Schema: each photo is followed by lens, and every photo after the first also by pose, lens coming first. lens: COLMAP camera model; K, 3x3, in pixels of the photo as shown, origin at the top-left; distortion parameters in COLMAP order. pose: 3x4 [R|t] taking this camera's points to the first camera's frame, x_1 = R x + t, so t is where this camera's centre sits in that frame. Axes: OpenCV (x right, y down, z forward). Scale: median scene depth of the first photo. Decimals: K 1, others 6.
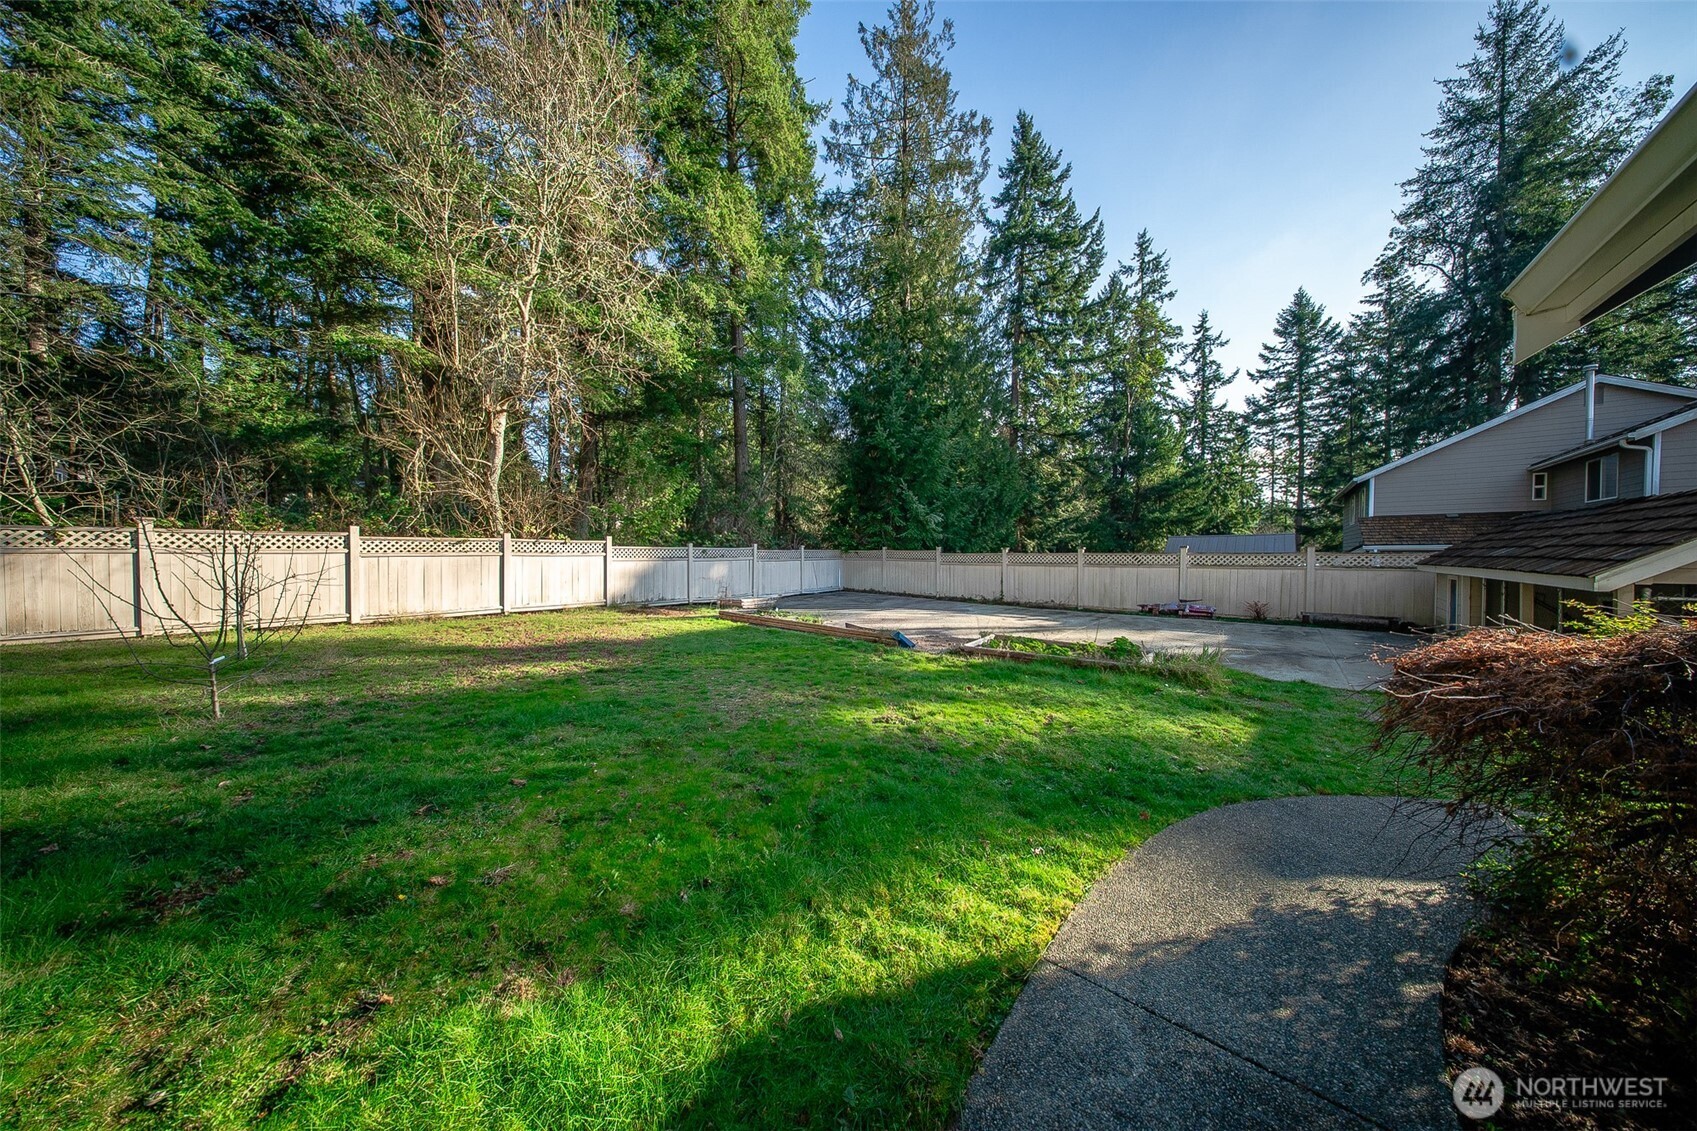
lens RADIAL K [[477.8, 0, 846.0], [0, 477.8, 572.5], [0, 0, 1]] dist [-0.000068, -0.000008]
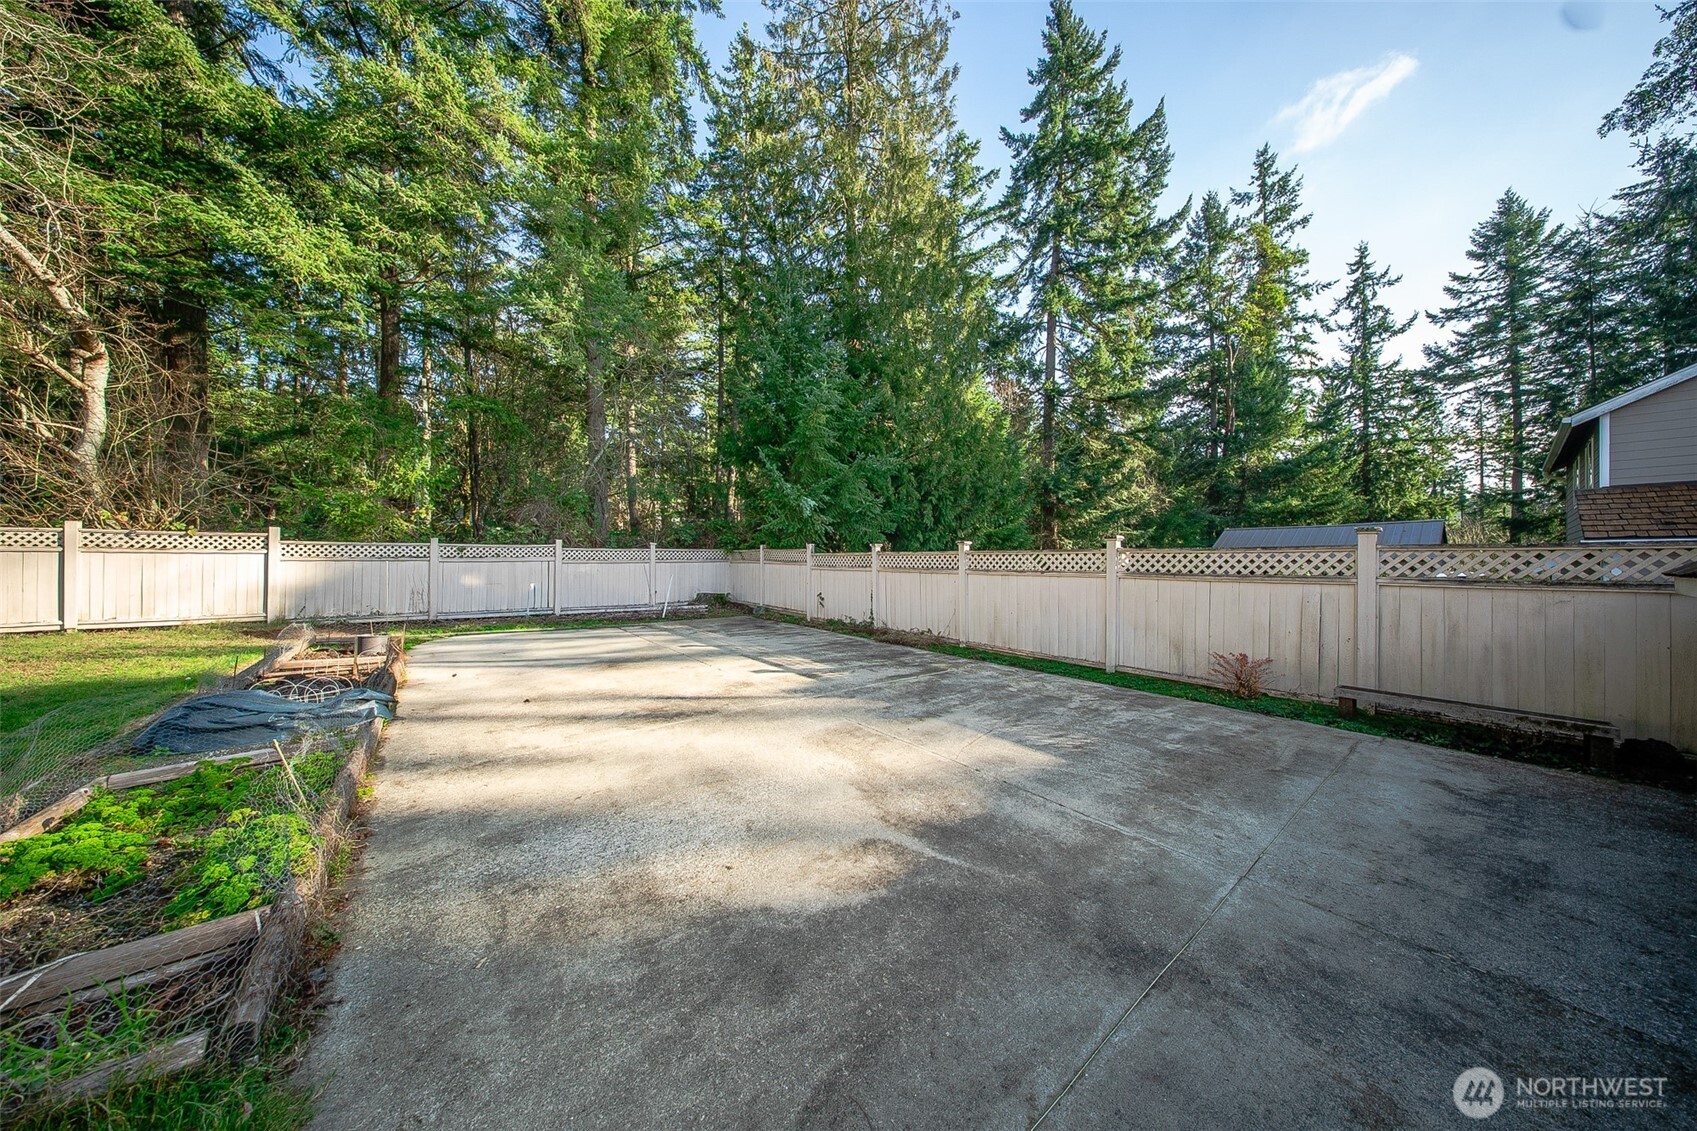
lens RADIAL K [[503.8, 0, 848.5], [0, 503.8, 565.5], [0, 0, 1]] dist [-0.011243, 0.001722]
pose [[0.982142, 0.005938, -0.188047, 0.111843], [-0.010541, 0.999669, -0.023489, -0.001730], [0.187845, 0.025051, 0.981879, 0.089131]]
